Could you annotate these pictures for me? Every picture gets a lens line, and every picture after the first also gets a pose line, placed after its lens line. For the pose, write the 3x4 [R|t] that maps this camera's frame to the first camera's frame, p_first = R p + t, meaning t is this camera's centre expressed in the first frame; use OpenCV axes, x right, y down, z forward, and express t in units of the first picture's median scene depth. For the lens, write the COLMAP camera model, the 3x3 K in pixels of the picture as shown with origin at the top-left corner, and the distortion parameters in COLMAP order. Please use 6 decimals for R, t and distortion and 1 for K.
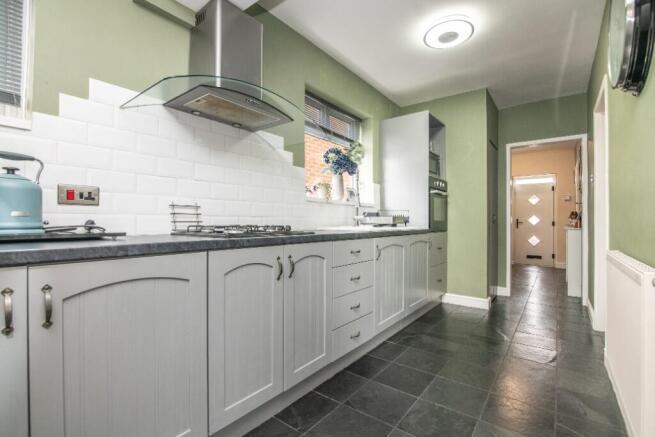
lens RADIAL K [[304.1, 0, 328.7], [0, 304.1, 220.7], [0, 0, 1]] dist [-0.005846, -0.000684]
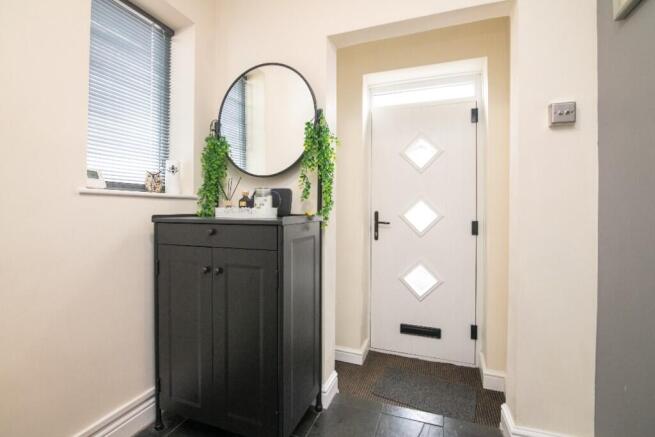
lens RADIAL K [[304.1, 0, 327.3], [0, 304.1, 214.5], [0, 0, 1]] dist [-0.005846, -0.000684]
pose [[0.958547, -0.001190, 0.284931, 0.491687], [-0.002249, 0.999929, 0.011741, -0.006528], [-0.284925, -0.011895, 0.958476, 0.721154]]
